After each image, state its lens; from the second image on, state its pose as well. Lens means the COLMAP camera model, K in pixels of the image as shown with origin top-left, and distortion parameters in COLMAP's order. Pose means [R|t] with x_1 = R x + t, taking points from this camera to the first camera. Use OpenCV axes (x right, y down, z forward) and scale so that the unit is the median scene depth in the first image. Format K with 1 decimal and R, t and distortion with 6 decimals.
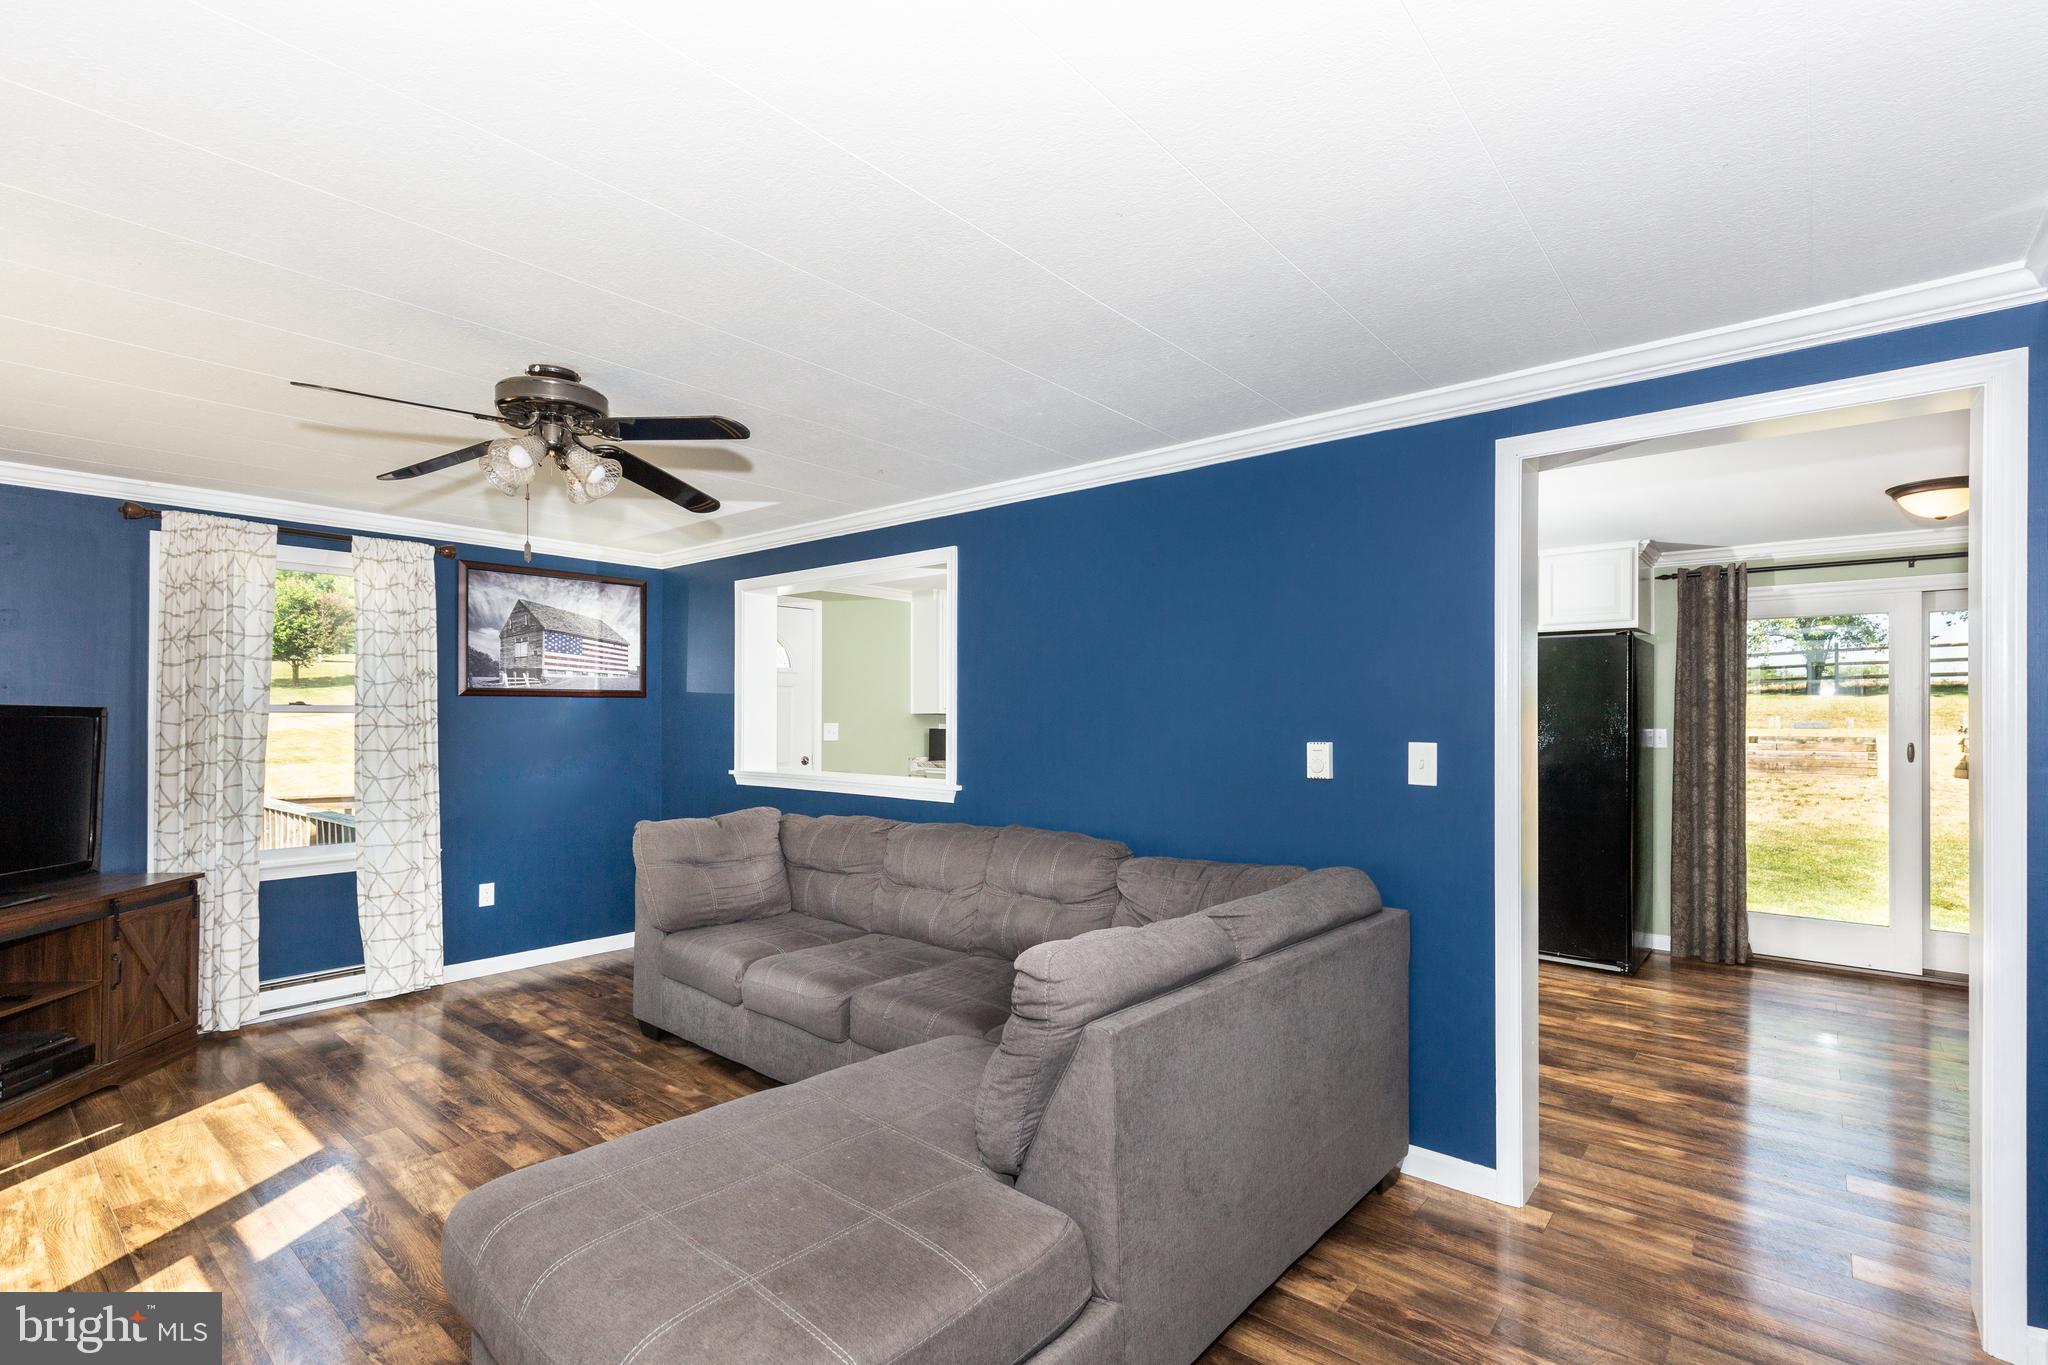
lens RADIAL K [[949.7, 0, 1027.3], [0, 949.7, 708.4], [0, 0, 1]] dist [-0.000953, 0.000542]
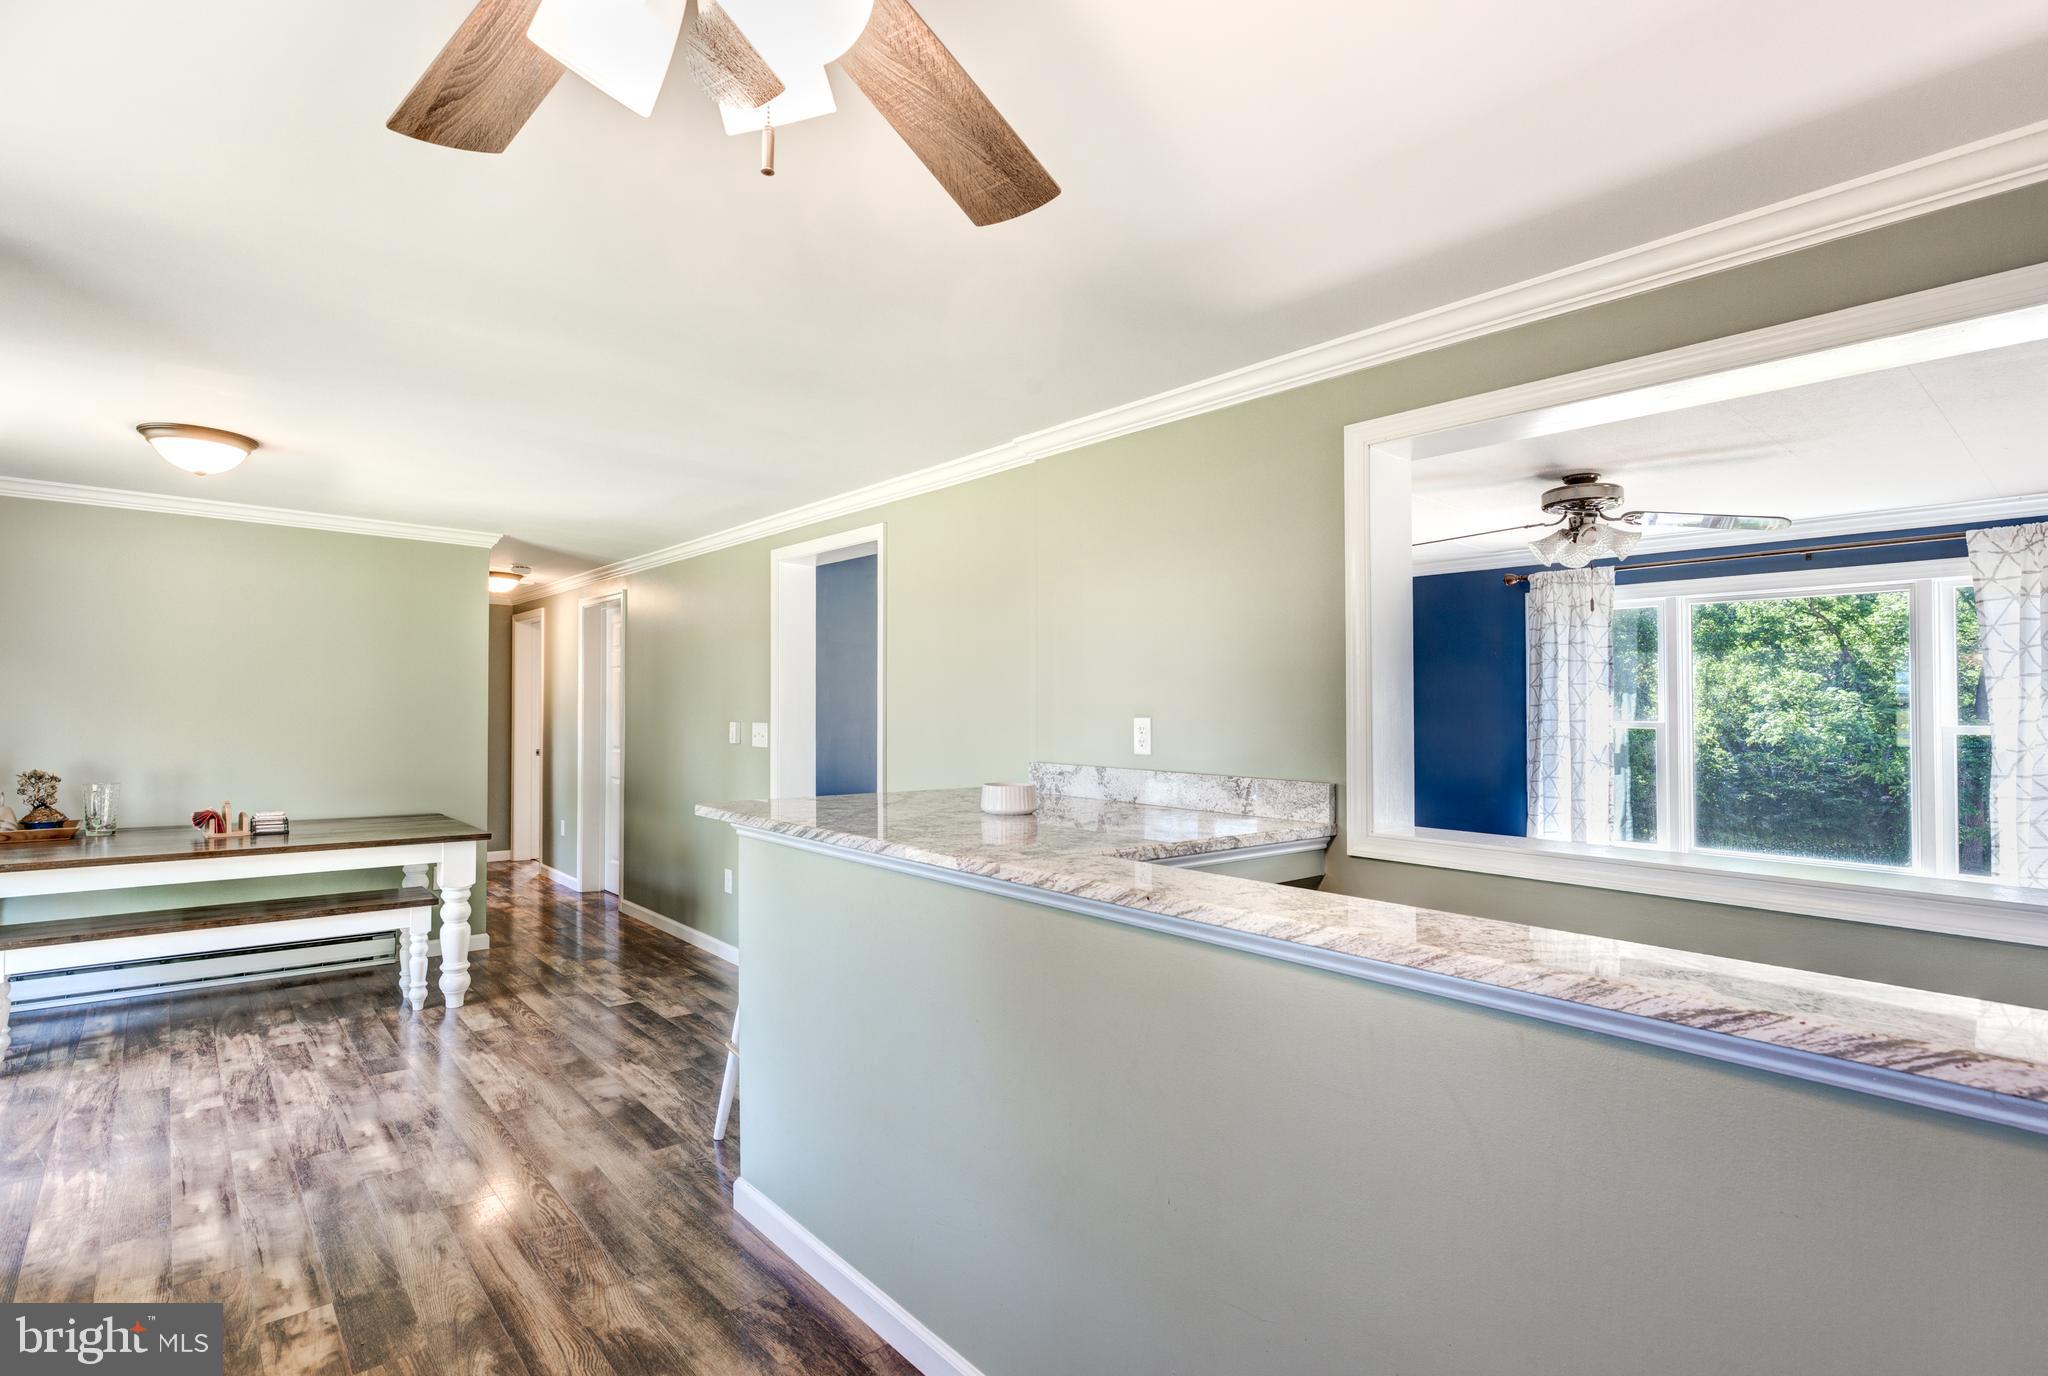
lens RADIAL K [[988.1, 0, 1022.6], [0, 988.1, 714.7], [0, 0, 1]] dist [0.009527, 0.000302]
pose [[-0.987966, -0.015382, 0.153905, 0.064198], [-0.015855, 0.999873, -0.001846, 0.013468], [-0.153857, -0.004264, -0.988084, 1.594077]]
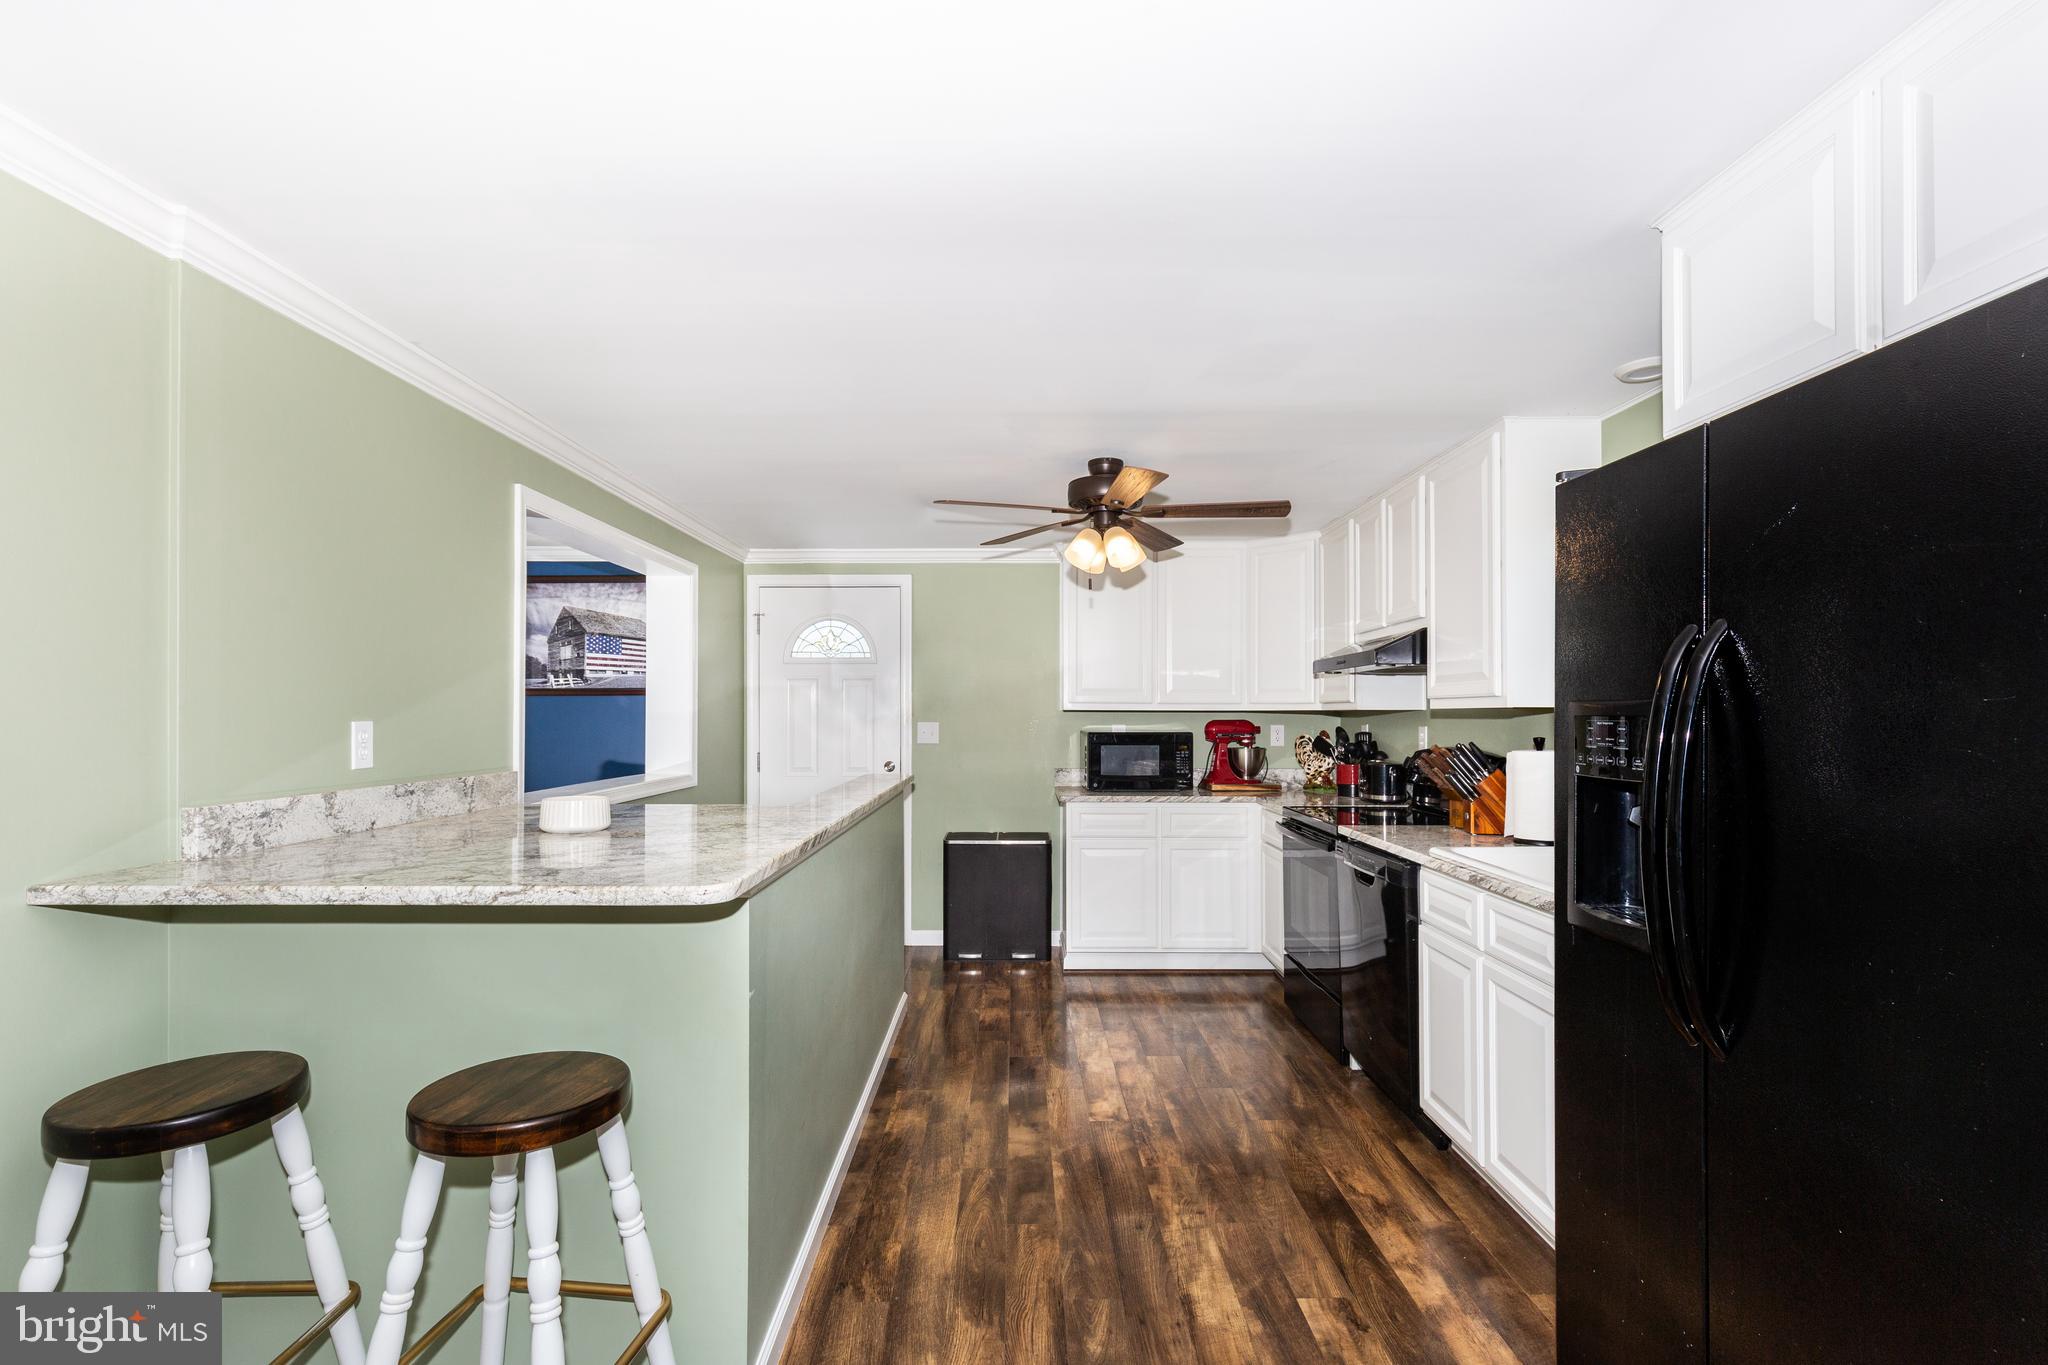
lens RADIAL K [[936.2, 0, 1017.6], [0, 936.2, 707.7], [0, 0, 1]] dist [0.001696, -0.000771]
pose [[0.644664, -0.006289, -0.764440, 0.728227], [0.006230, 0.999976, -0.002973, 0.009239], [0.764440, -0.002846, 0.644688, 0.824942]]
